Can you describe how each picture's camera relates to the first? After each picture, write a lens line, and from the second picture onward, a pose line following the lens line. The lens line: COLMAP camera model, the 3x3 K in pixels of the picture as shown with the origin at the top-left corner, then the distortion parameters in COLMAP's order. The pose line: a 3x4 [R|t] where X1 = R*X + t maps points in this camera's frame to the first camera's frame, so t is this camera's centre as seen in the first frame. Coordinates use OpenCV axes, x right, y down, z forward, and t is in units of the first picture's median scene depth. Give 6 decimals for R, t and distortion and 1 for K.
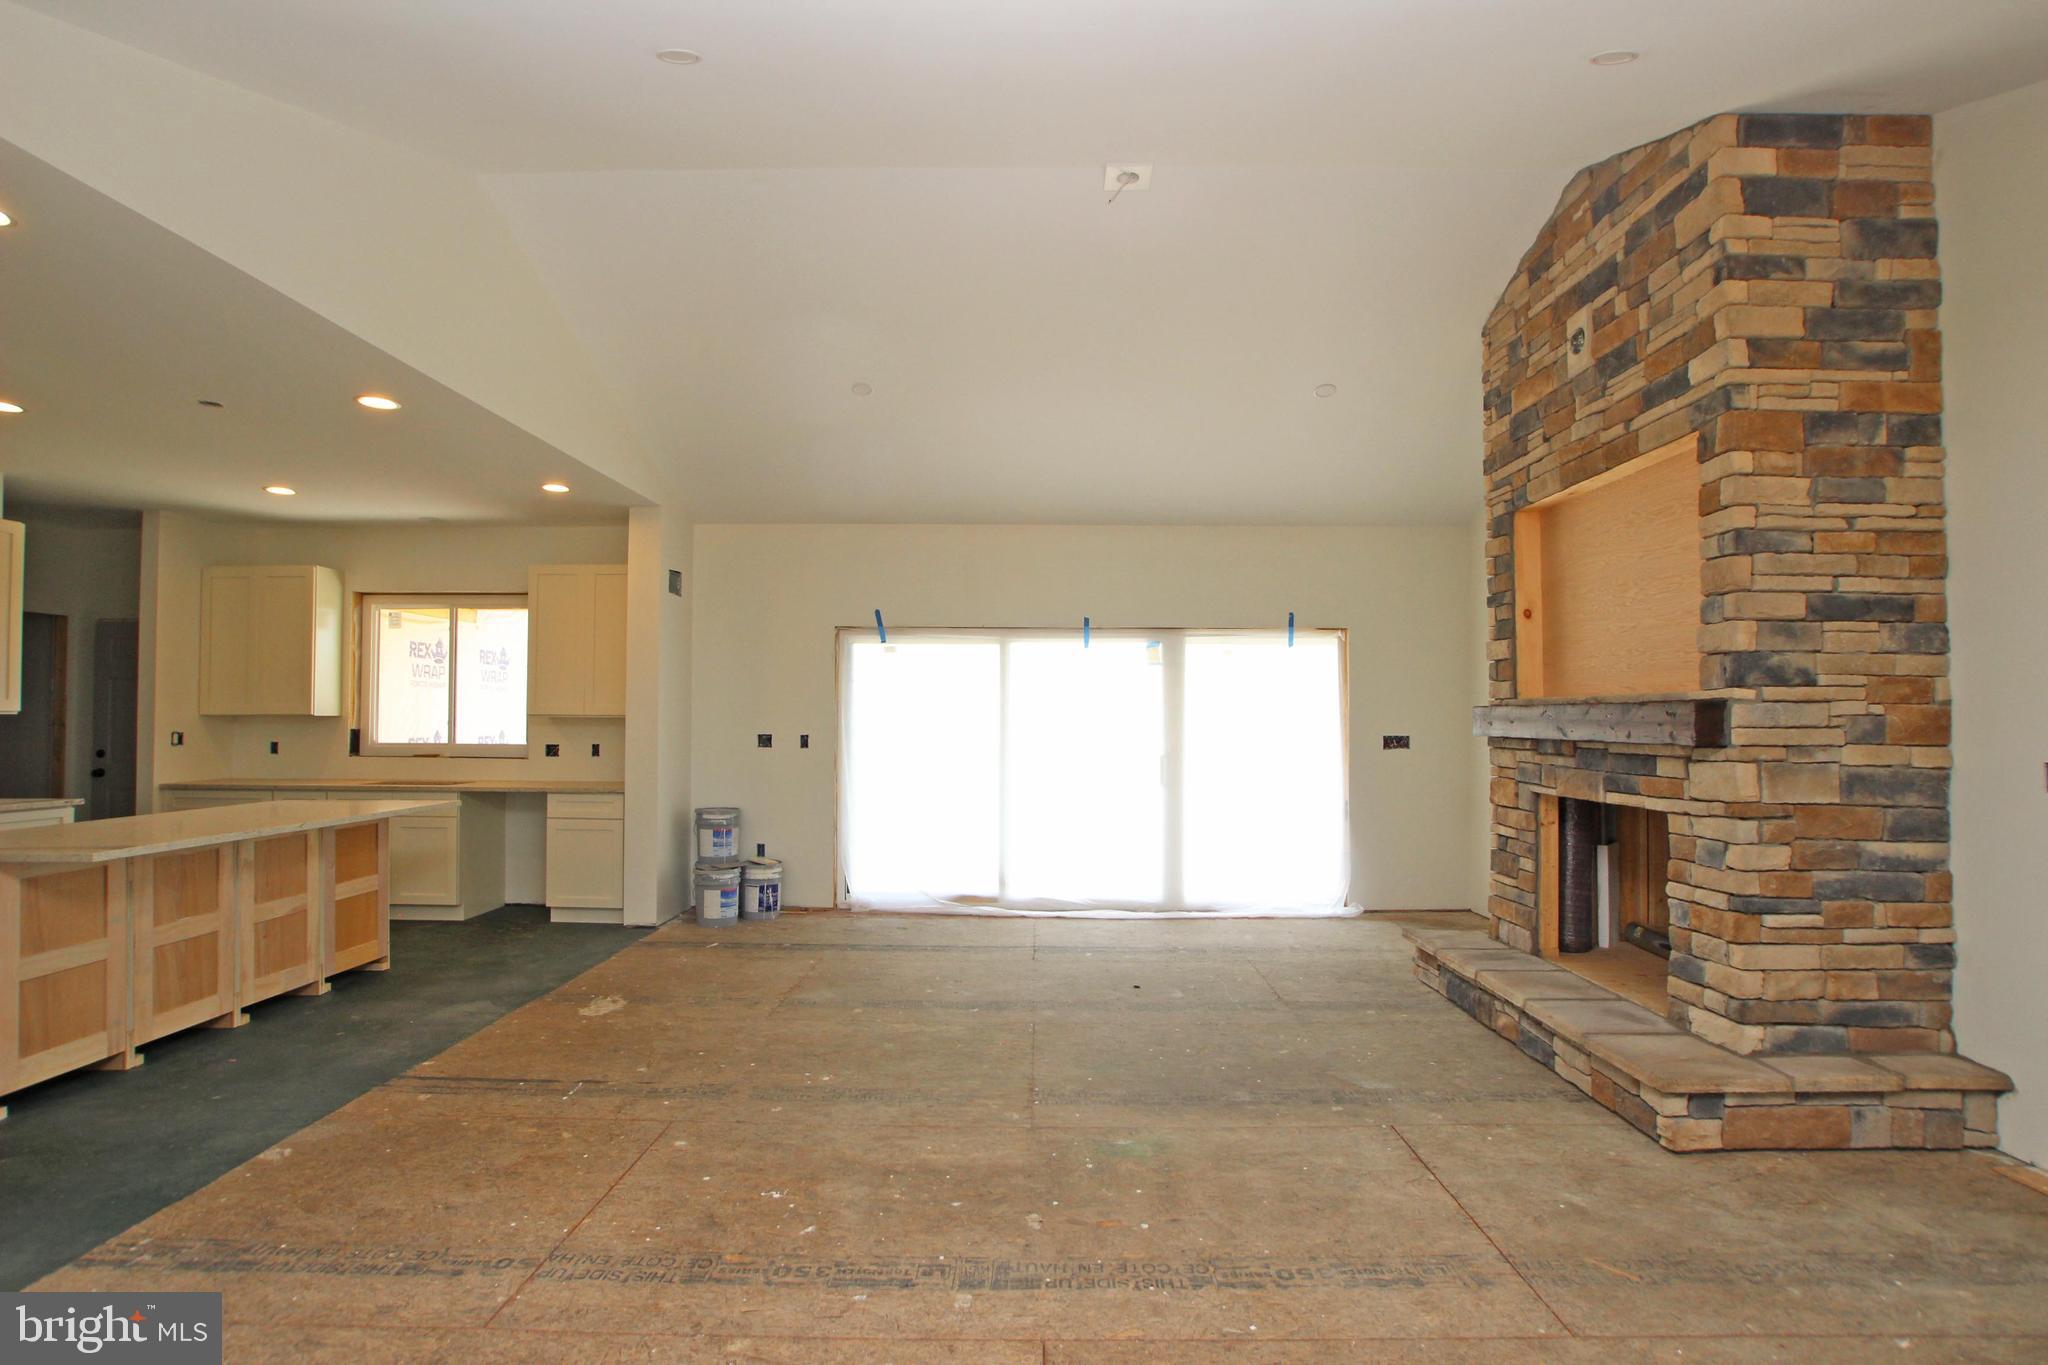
lens RADIAL K [[1025.9, 0, 1016.1], [0, 1025.9, 675.5], [0, 0, 1]] dist [-0.037291, 0.001278]
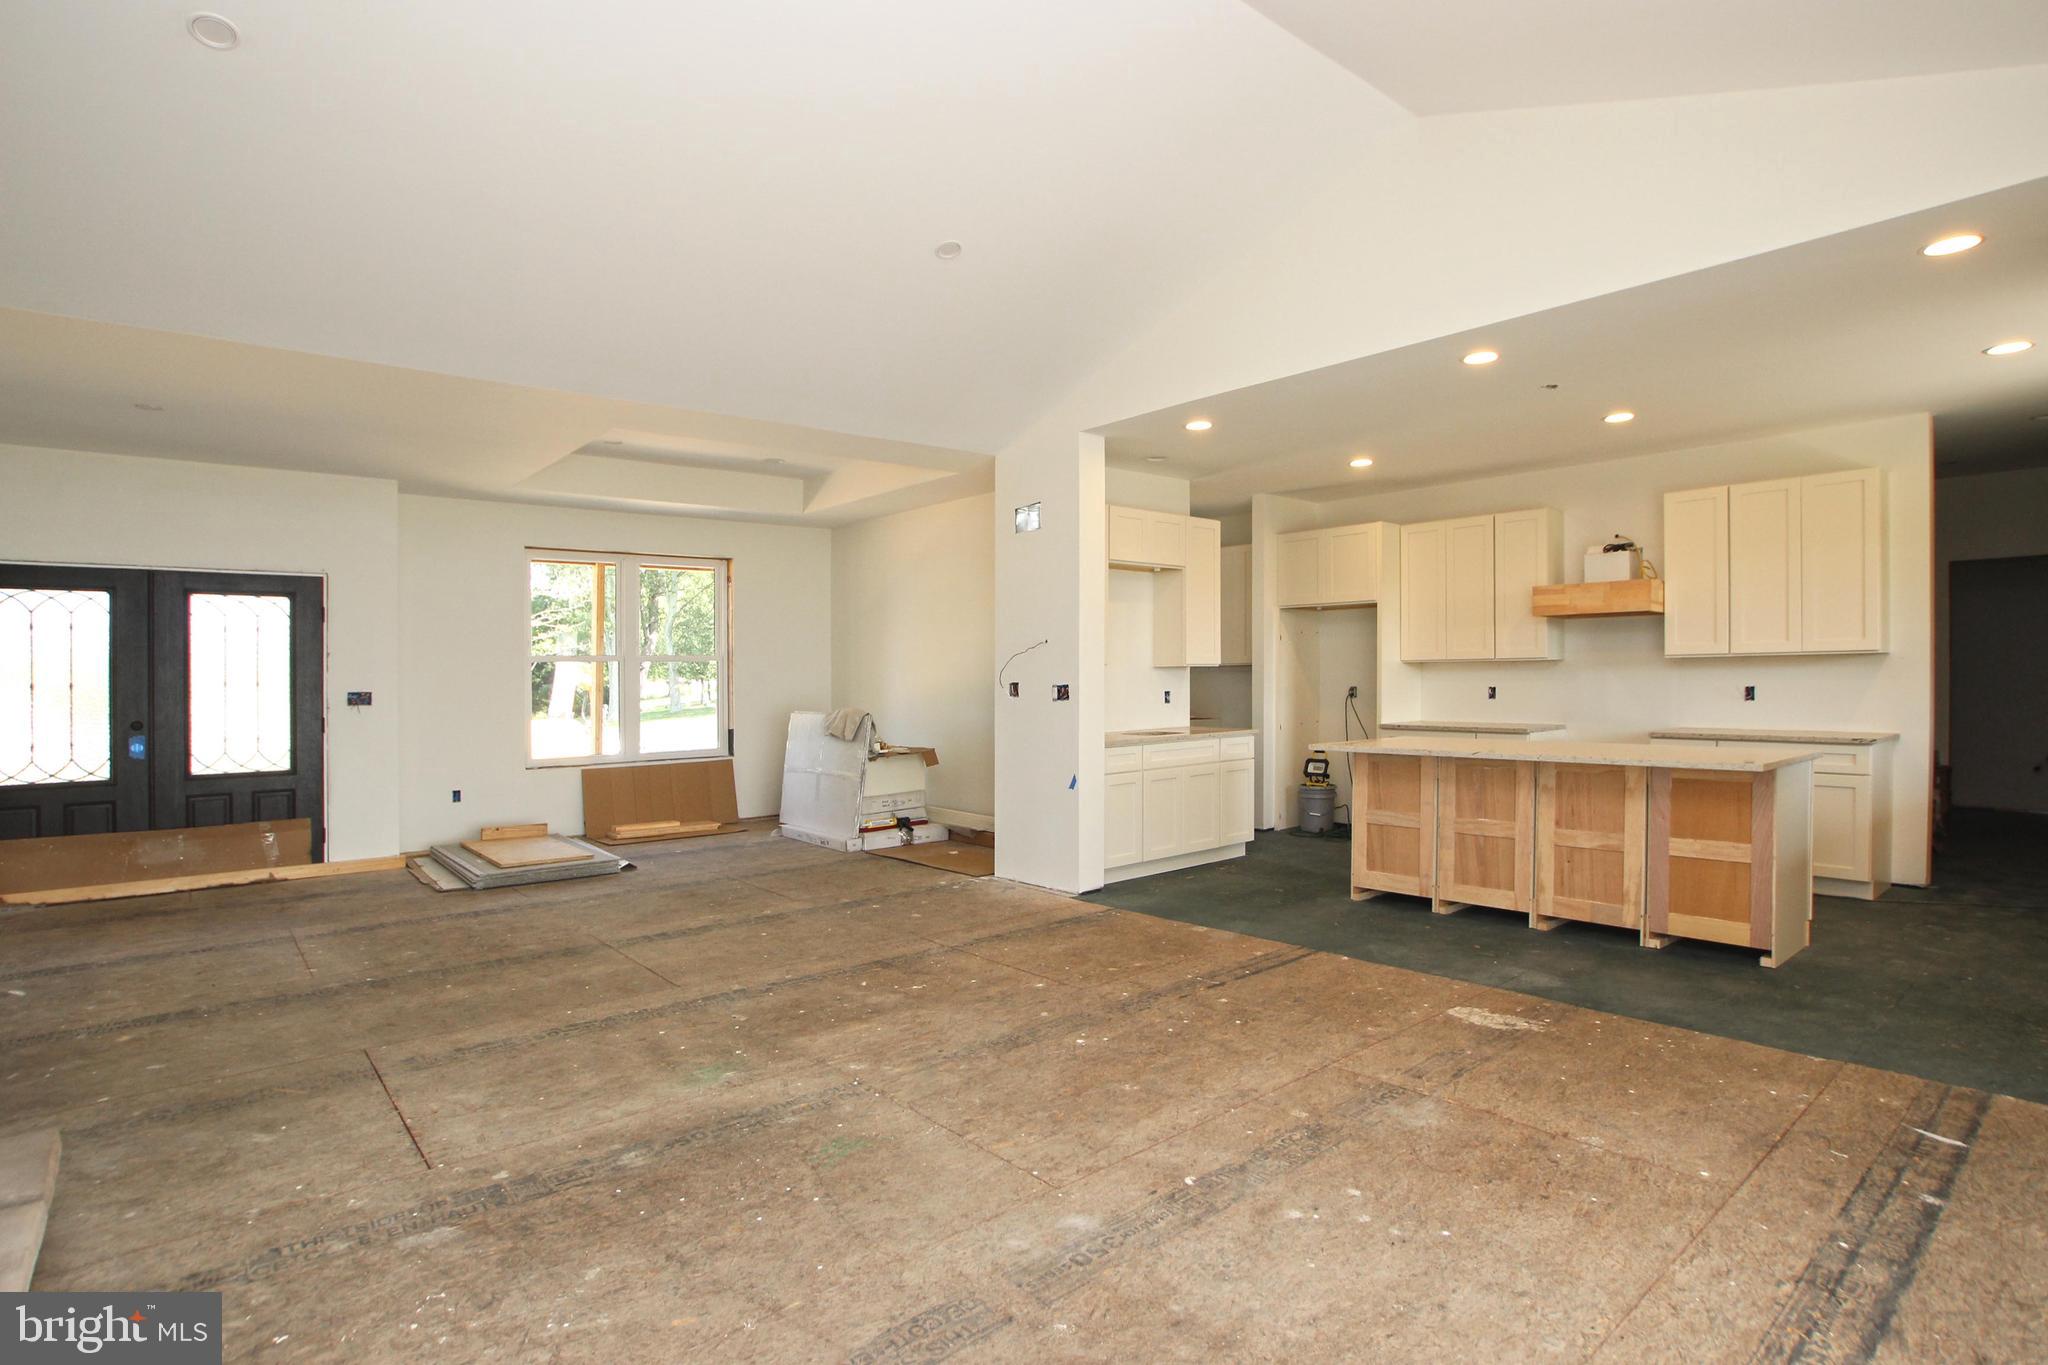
lens RADIAL K [[1055.1, 0, 1047.1], [0, 1055.1, 697.0], [0, 0, 1]] dist [-0.065144, 0.020415]
pose [[-0.743235, 0.019282, -0.668753, 0.431365], [0.043005, 0.998894, -0.018994, 0.086737], [0.667647, -0.042876, -0.743242, 1.548753]]
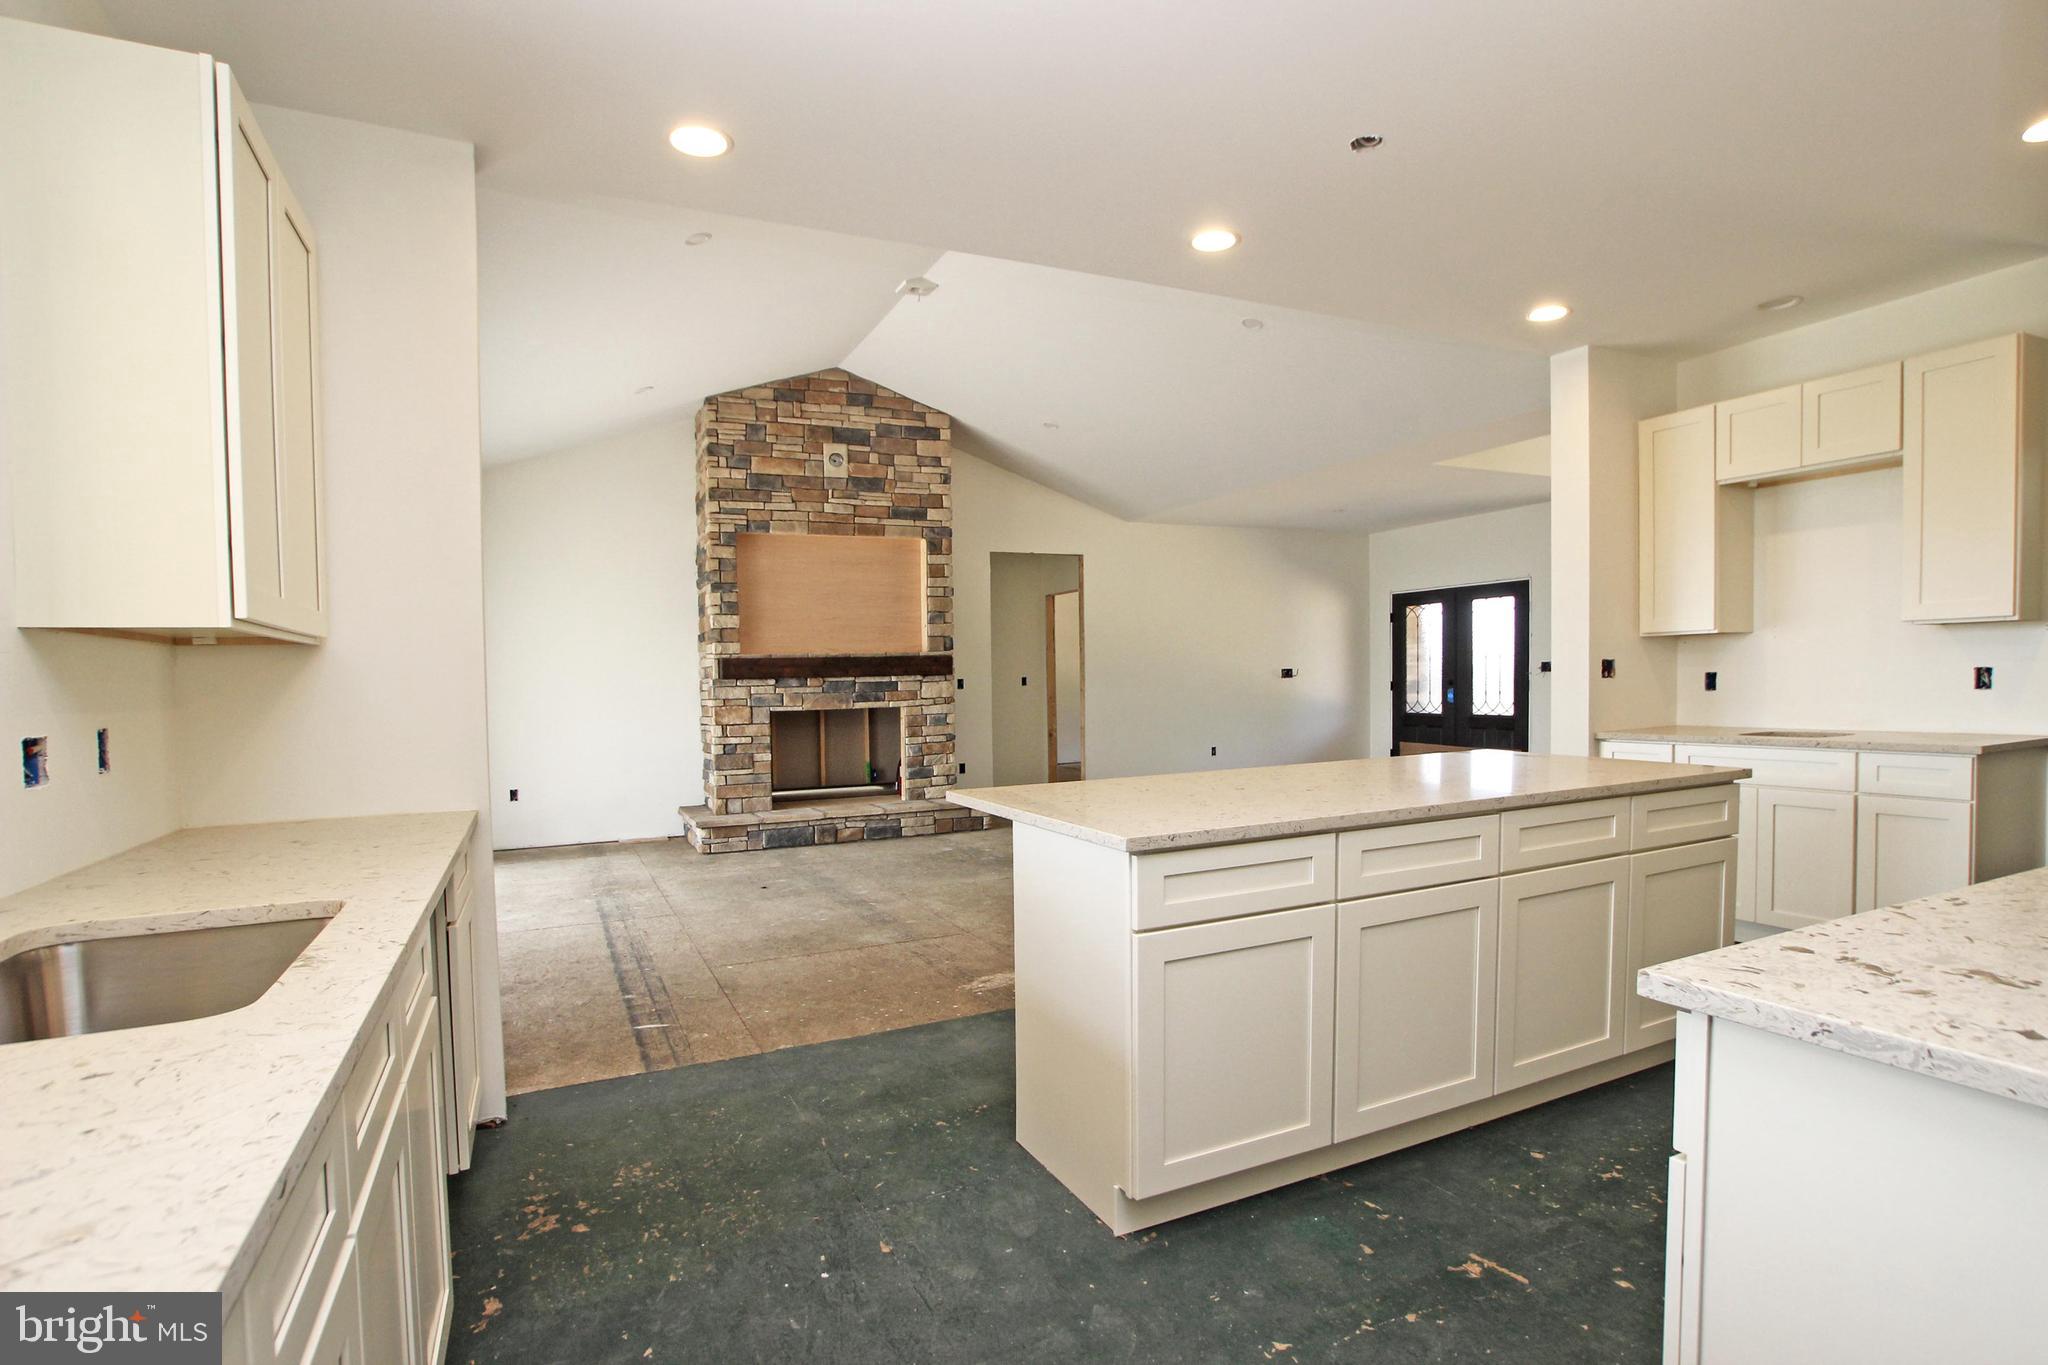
lens RADIAL K [[1055.1, 0, 1081.5], [0, 1055.1, 701.4], [0, 0, 1]] dist [-0.065144, 0.020415]
pose [[-0.471681, -0.012345, 0.881683, -1.373548], [-0.018006, 0.999828, 0.004366, 0.094439], [-0.881586, -0.013816, -0.471822, 1.536295]]
